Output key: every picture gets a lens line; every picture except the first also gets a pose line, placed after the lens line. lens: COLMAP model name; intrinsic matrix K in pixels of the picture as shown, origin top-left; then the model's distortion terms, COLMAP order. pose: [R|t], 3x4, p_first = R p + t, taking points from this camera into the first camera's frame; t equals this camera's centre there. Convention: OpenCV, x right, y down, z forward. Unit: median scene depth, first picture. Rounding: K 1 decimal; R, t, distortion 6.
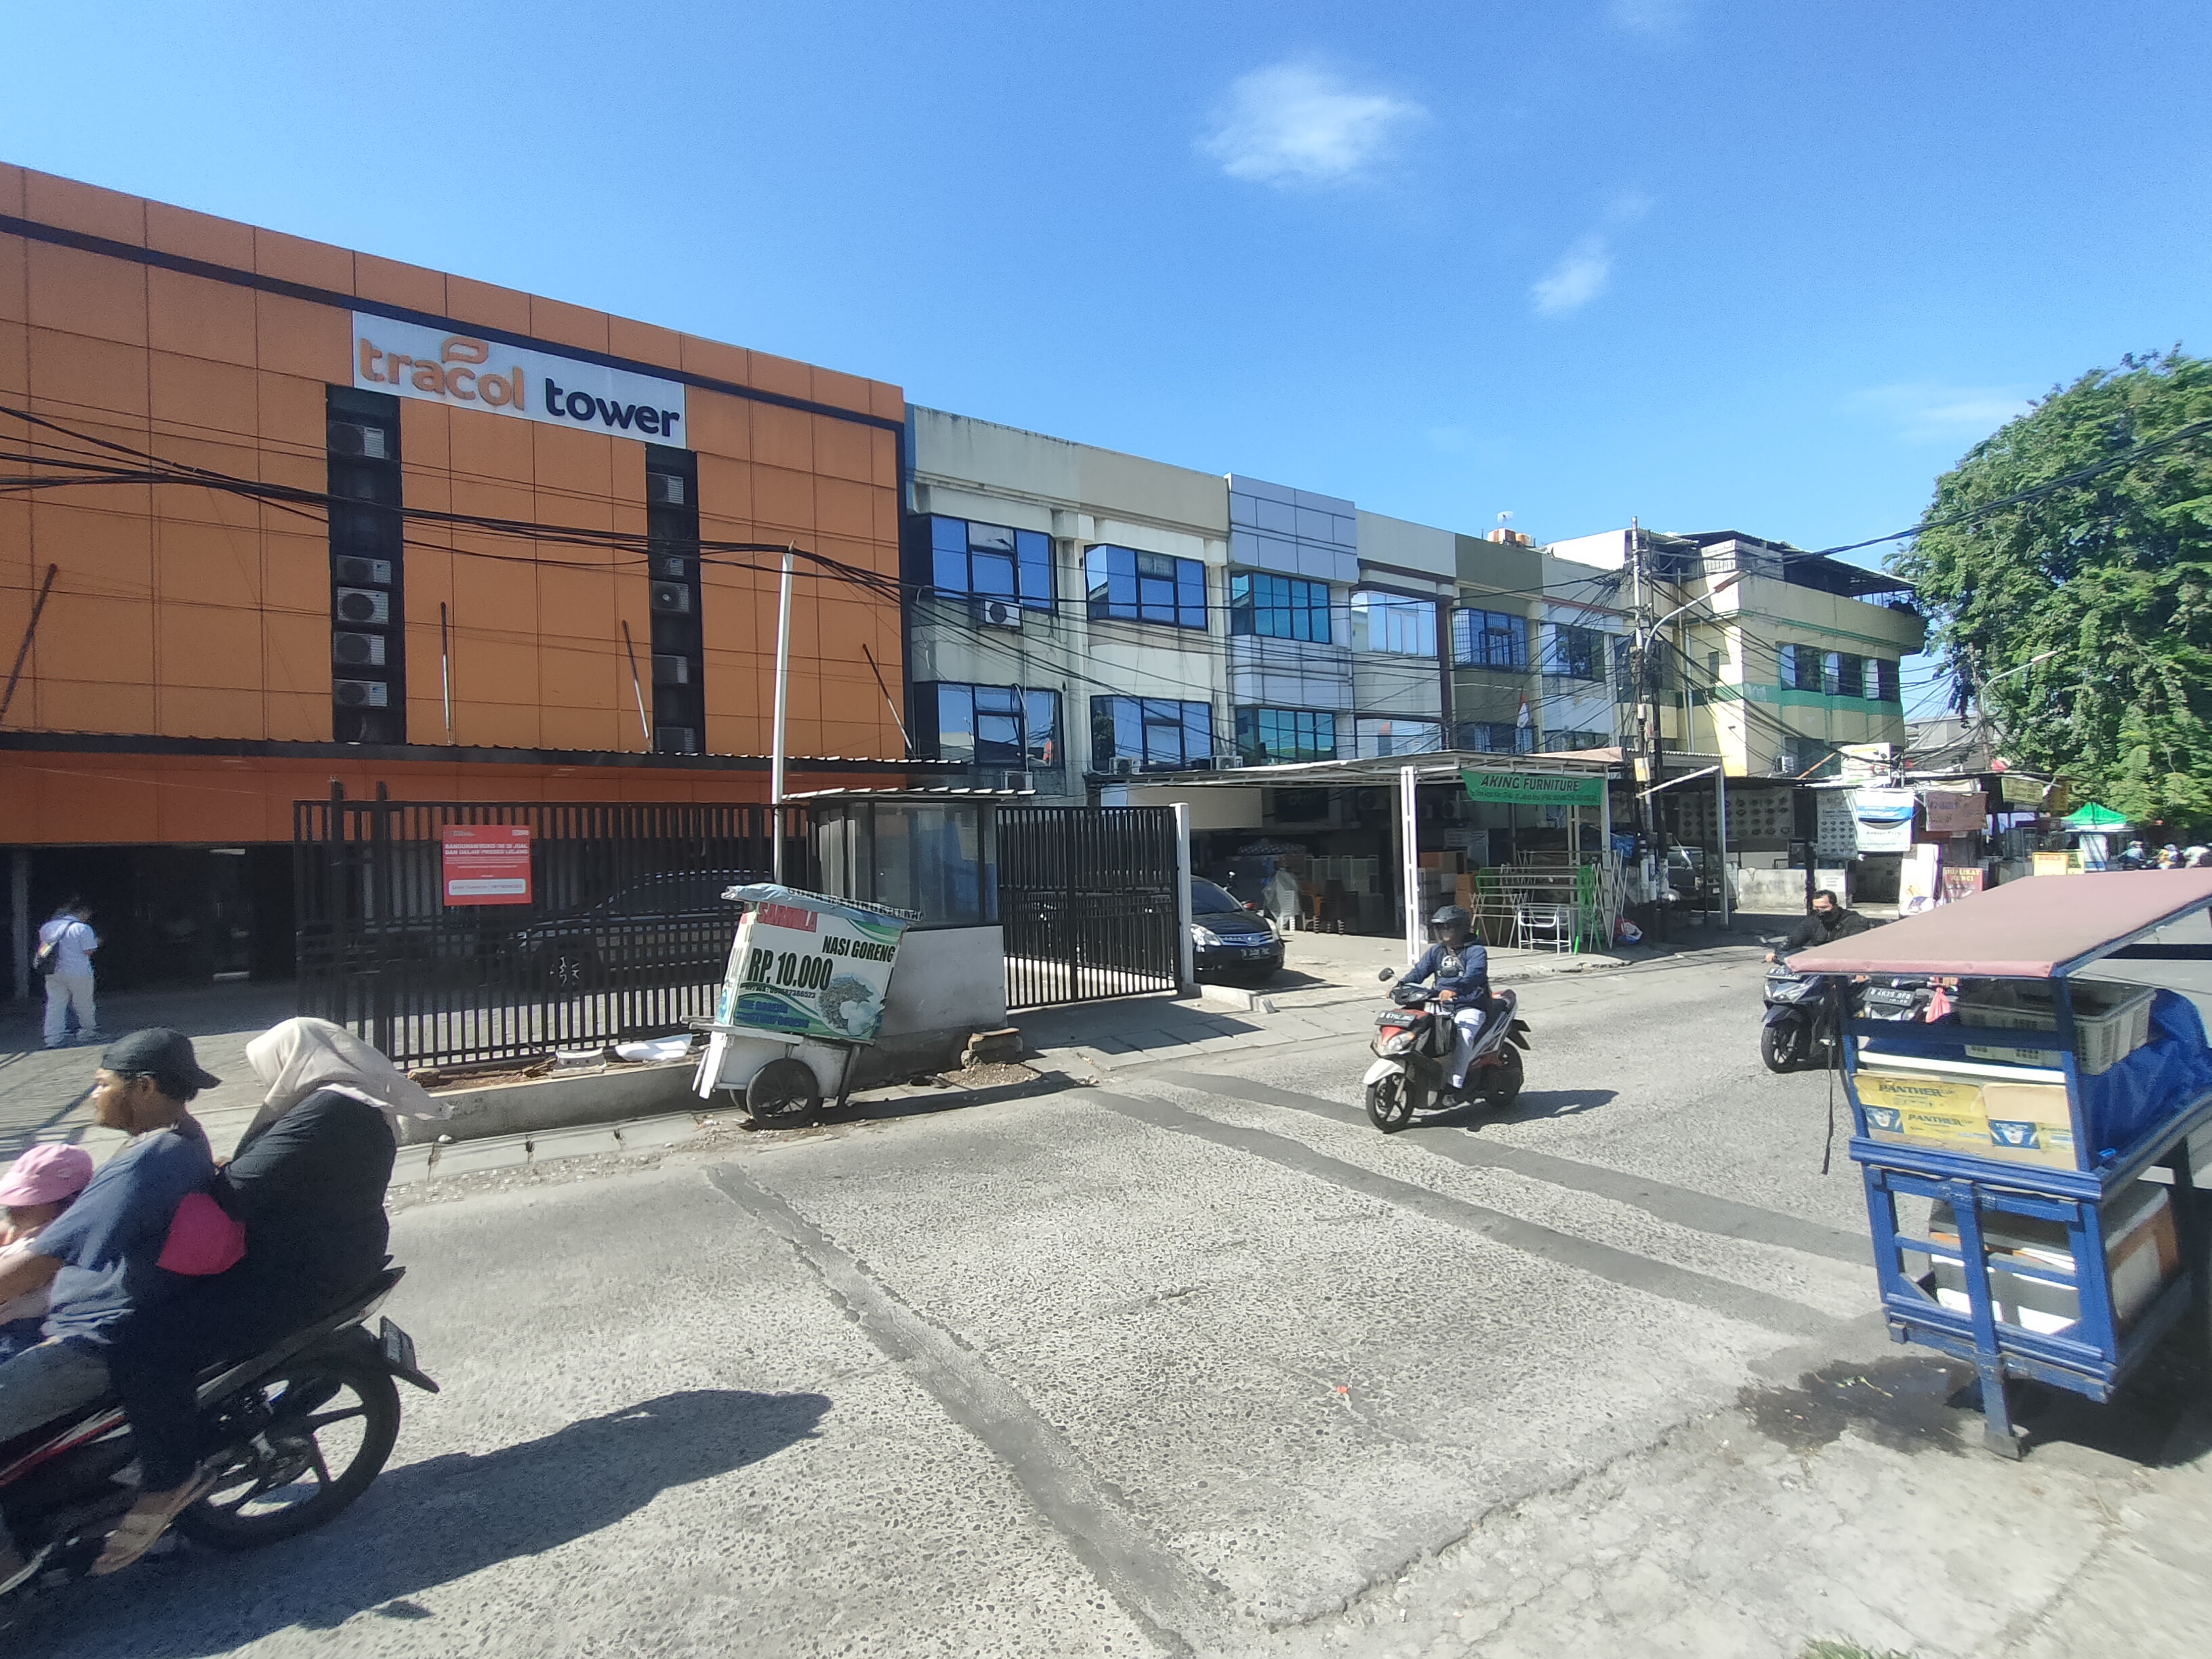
lens RADIAL K [[1052.5, 0, 1112.6], [0, 1052.5, 857.6], [0, 0, 1]] dist [0.000016, -0.000822]
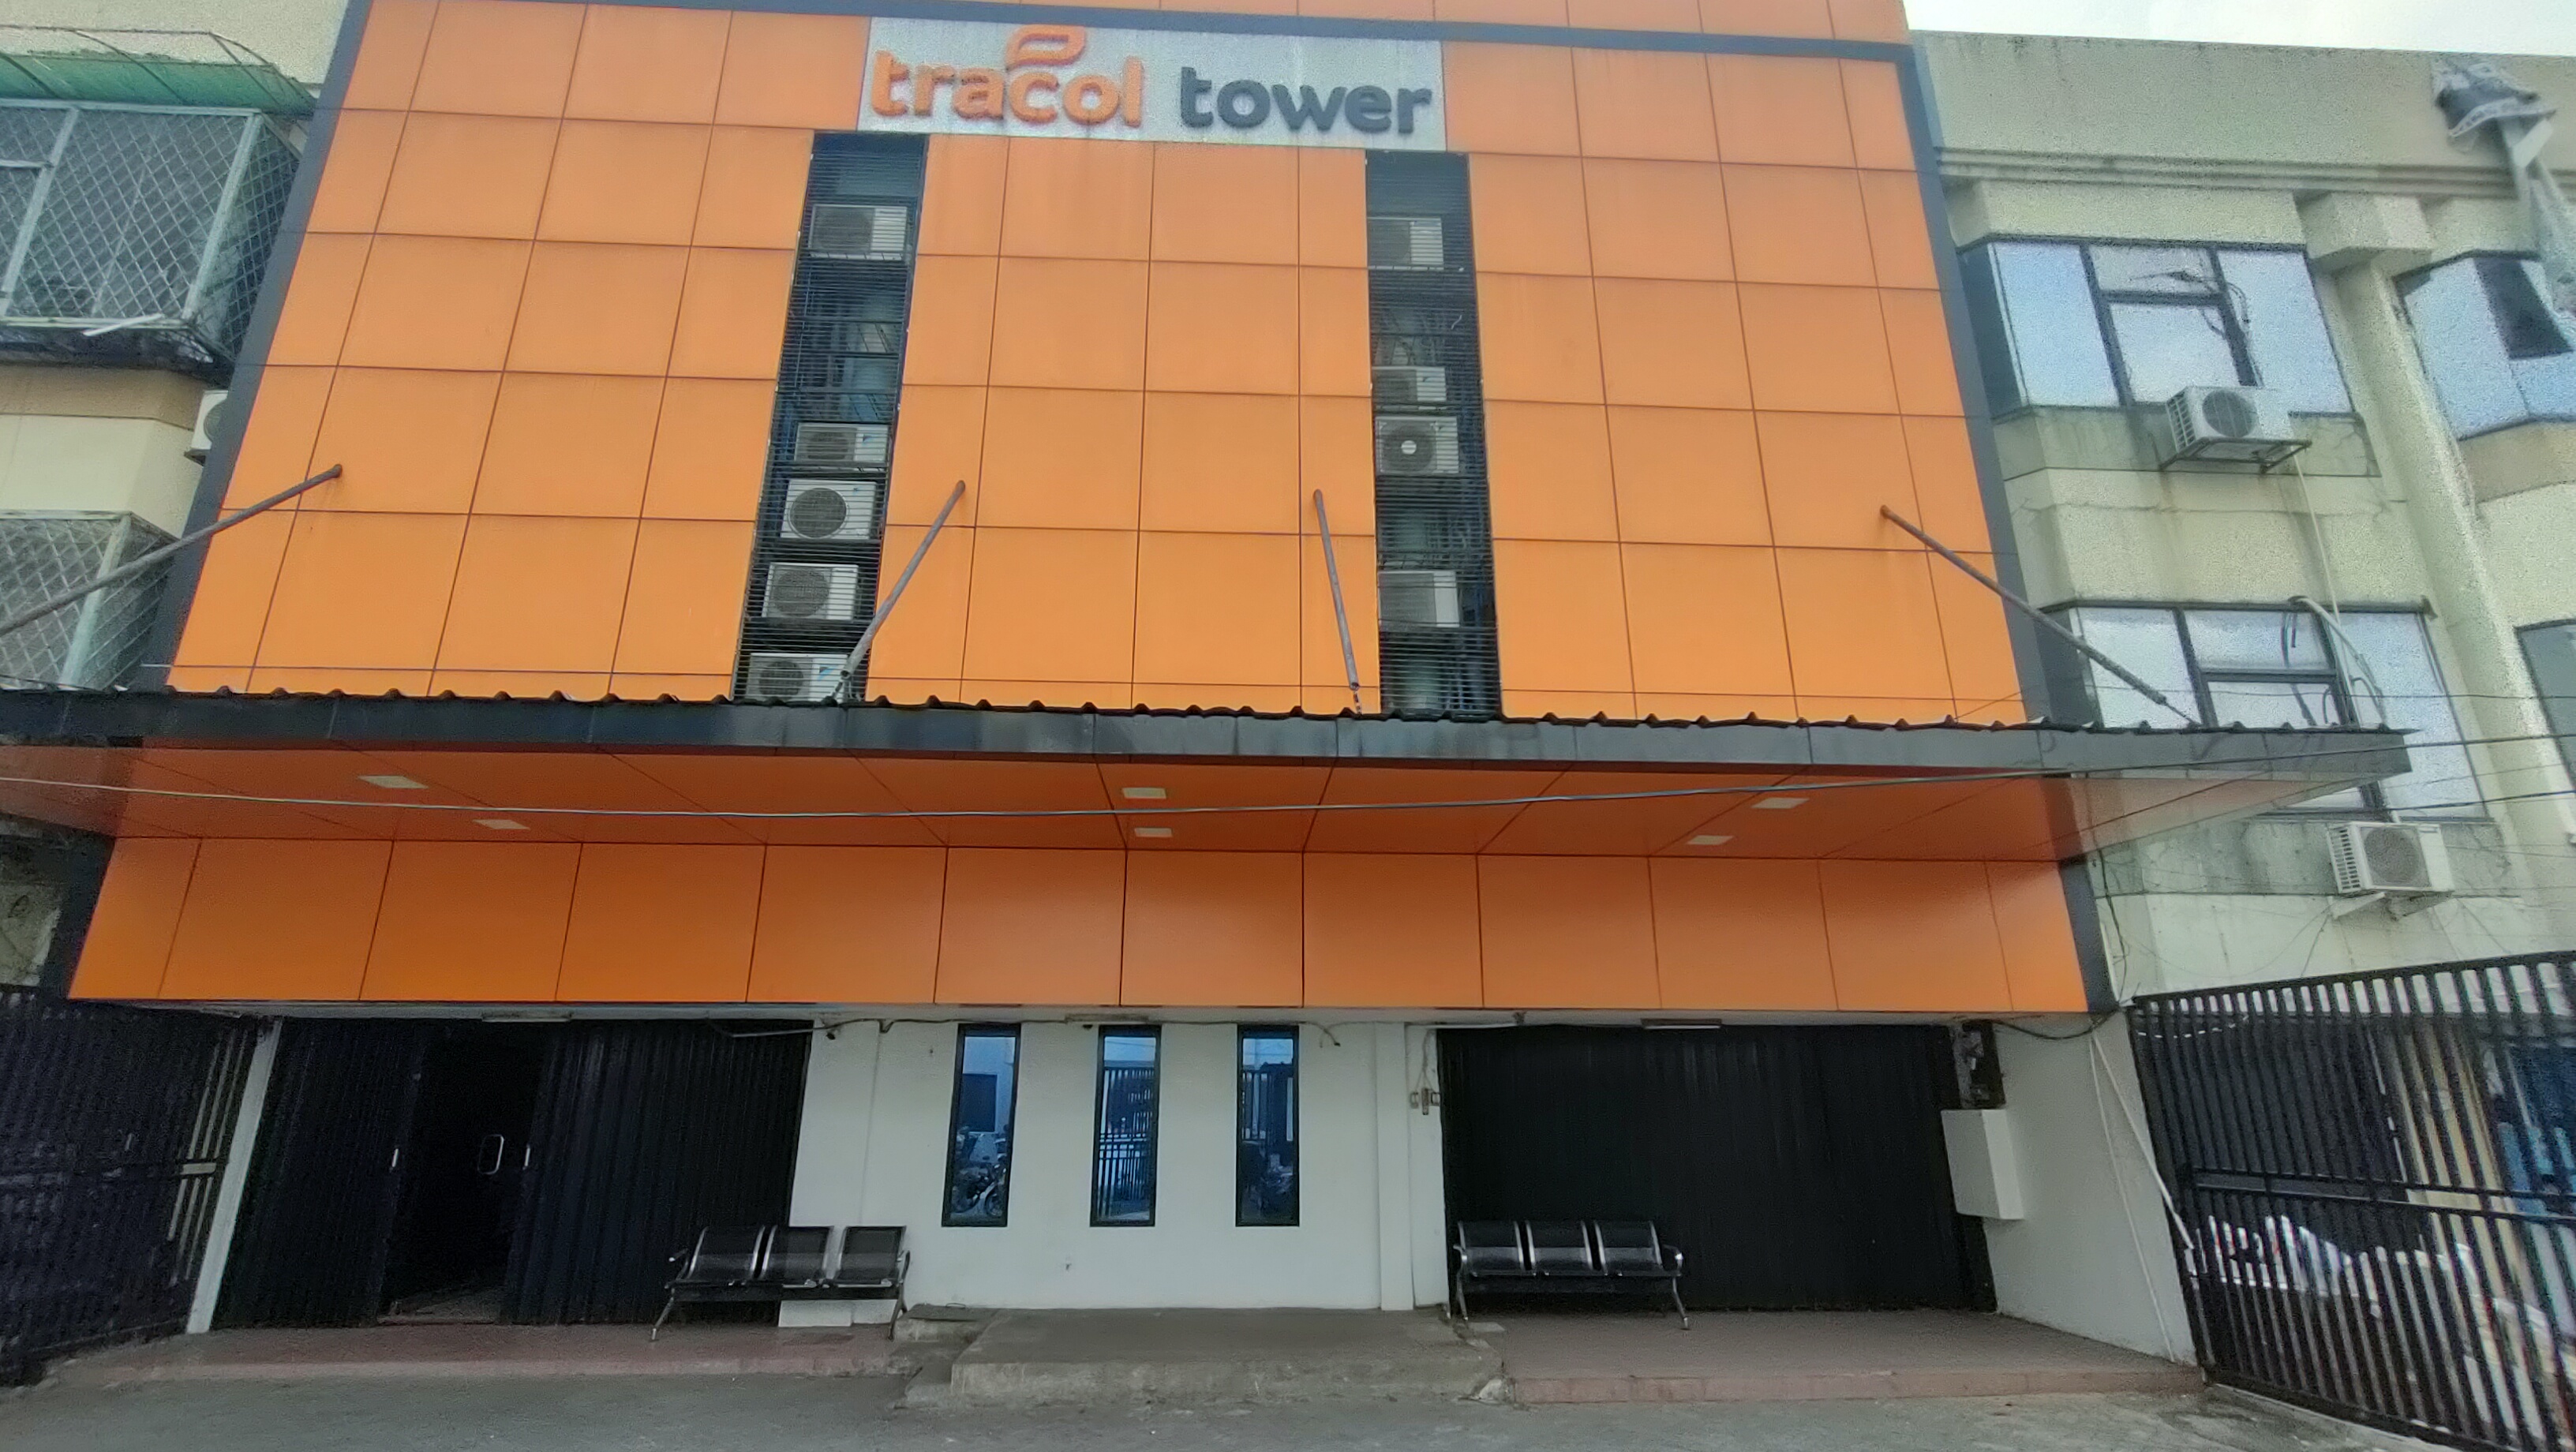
lens RADIAL K [[1189.5, 0, 1279.6], [0, 1189.5, 740.0], [0, 0, 1]] dist [-0.015096, 0.006566]
pose [[0.849839, -0.119619, -0.513288, -0.233540], [-0.024090, 0.964069, -0.264556, 0.001701], [0.526491, 0.237195, 0.816422, 0.604261]]
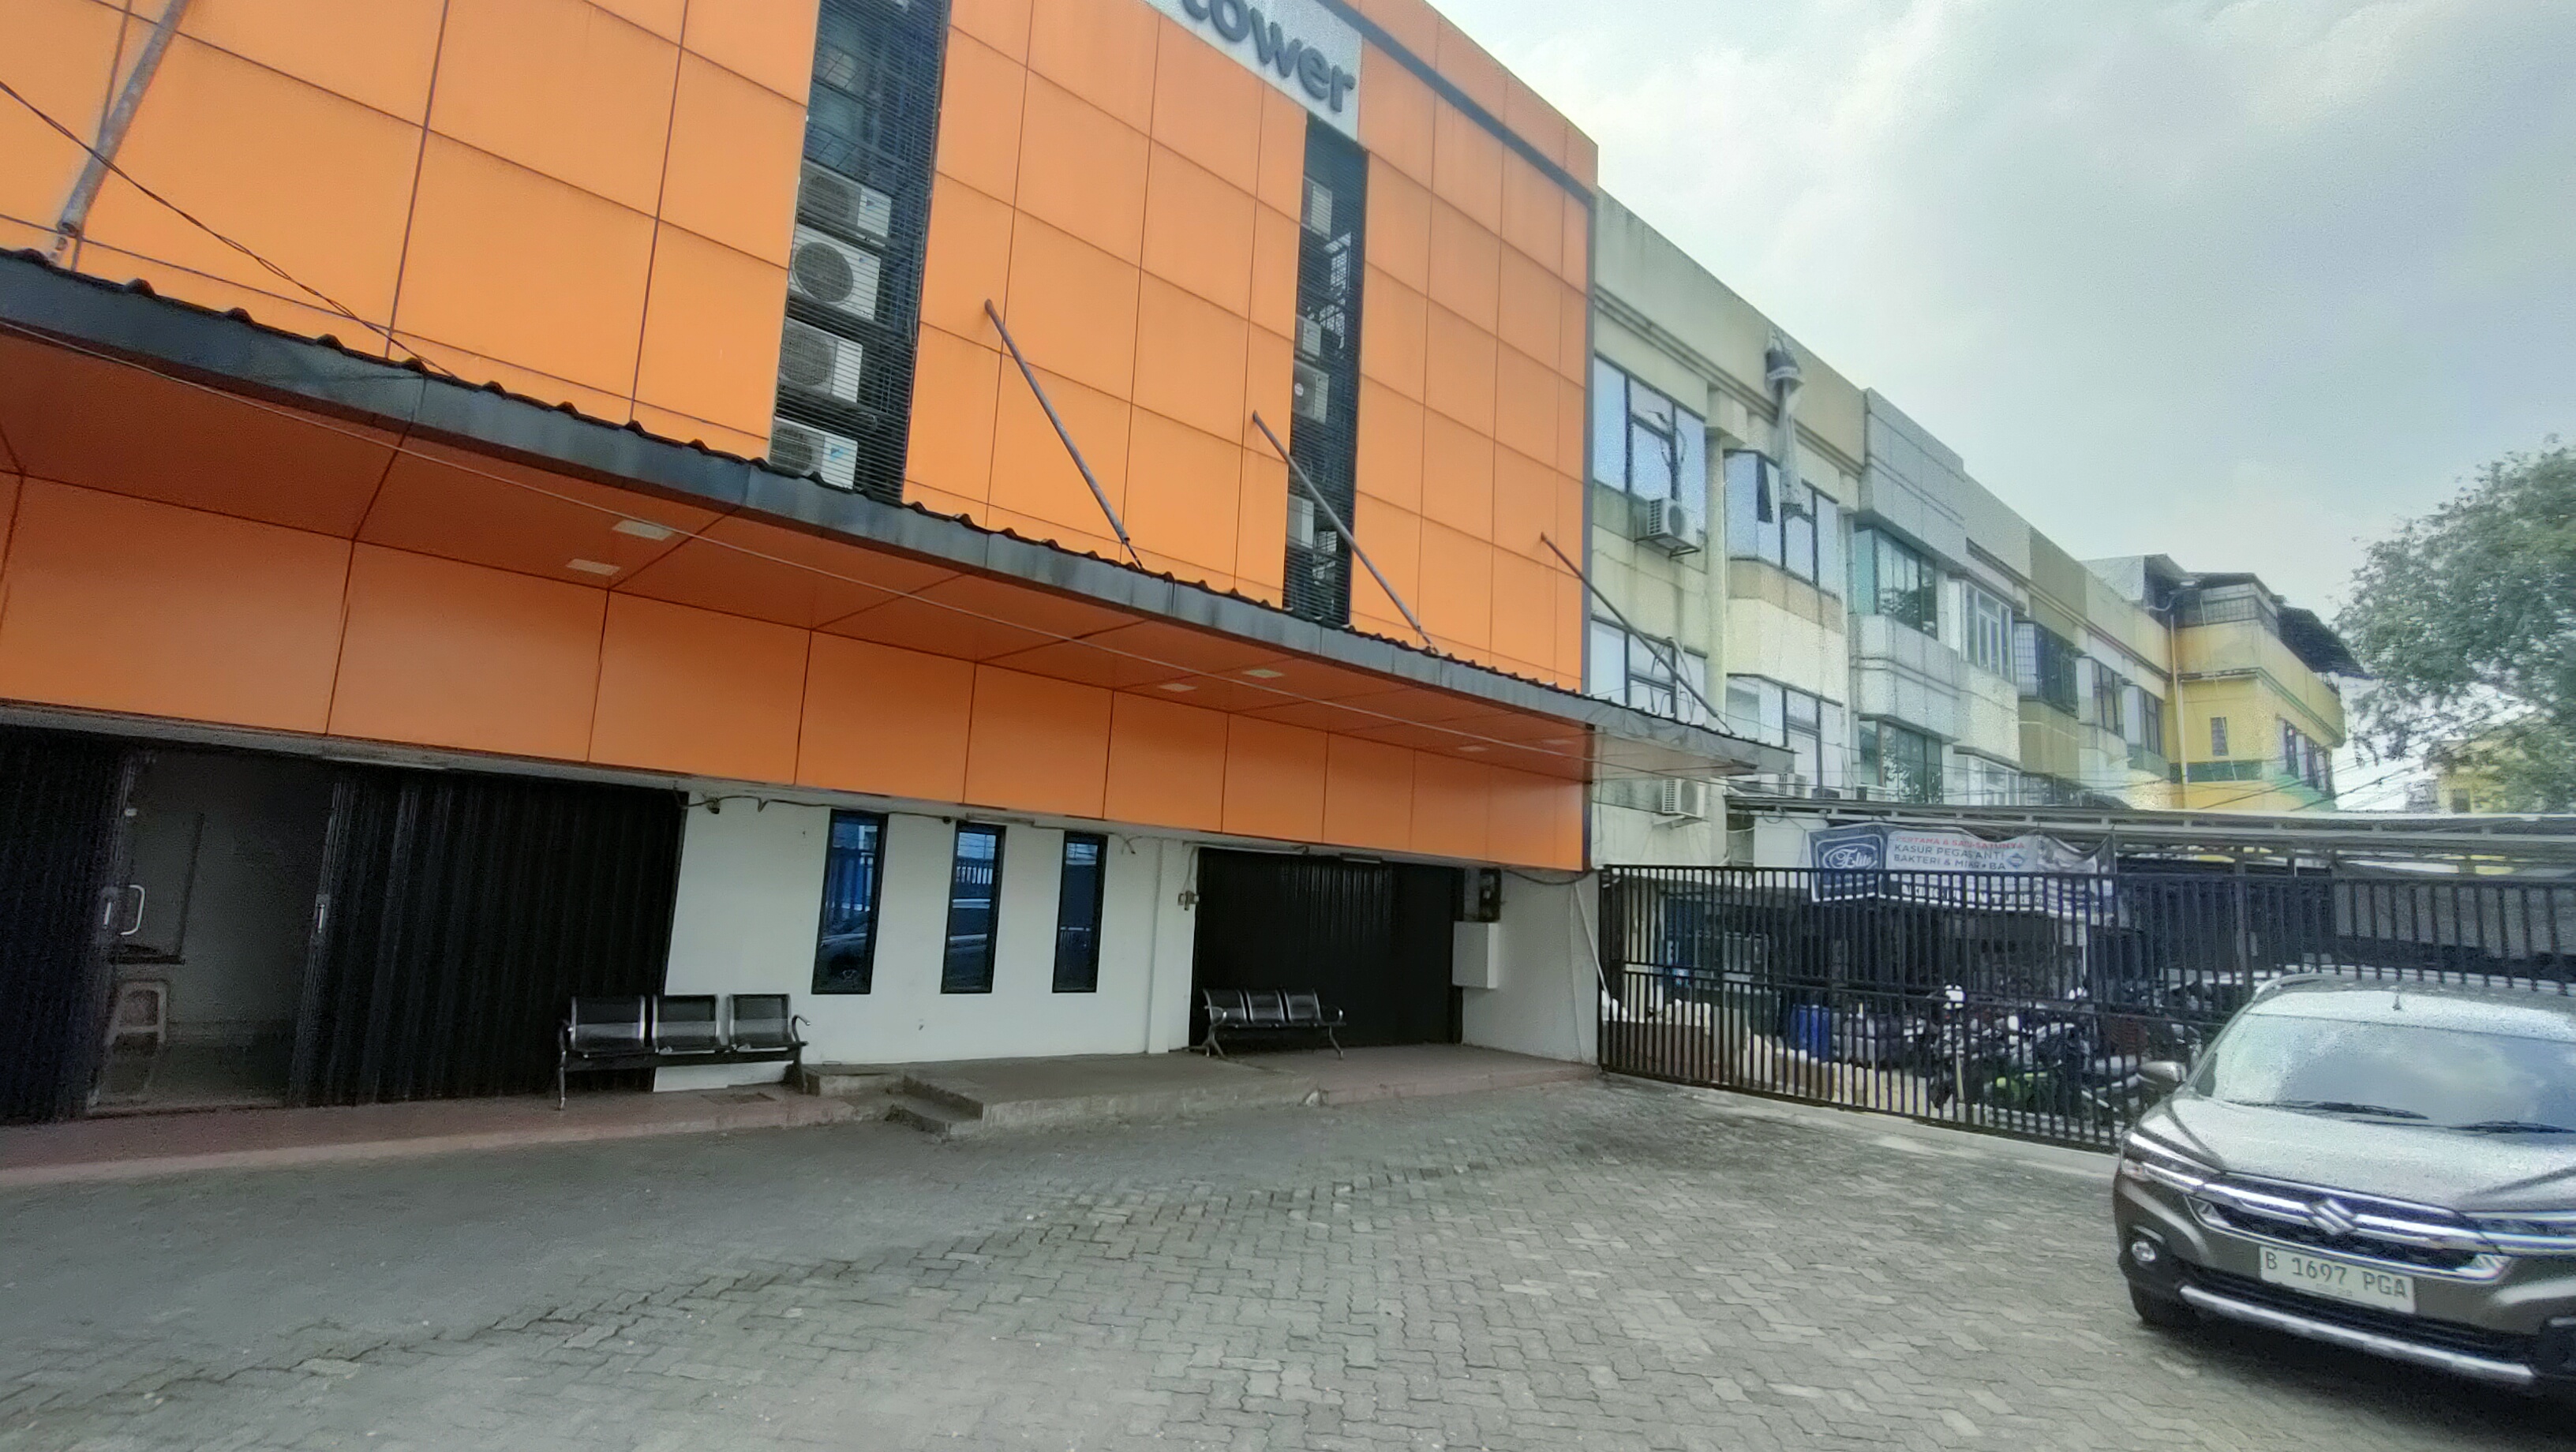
lens RADIAL K [[1189.5, 0, 1279.6], [0, 1189.5, 740.0], [0, 0, 1]] dist [-0.015096, 0.006566]
pose [[0.986748, 0.107081, 0.121910, -0.494067], [-0.091035, 0.987280, -0.130350, 0.008172], [-0.134318, 0.117525, 0.983944, 0.433336]]
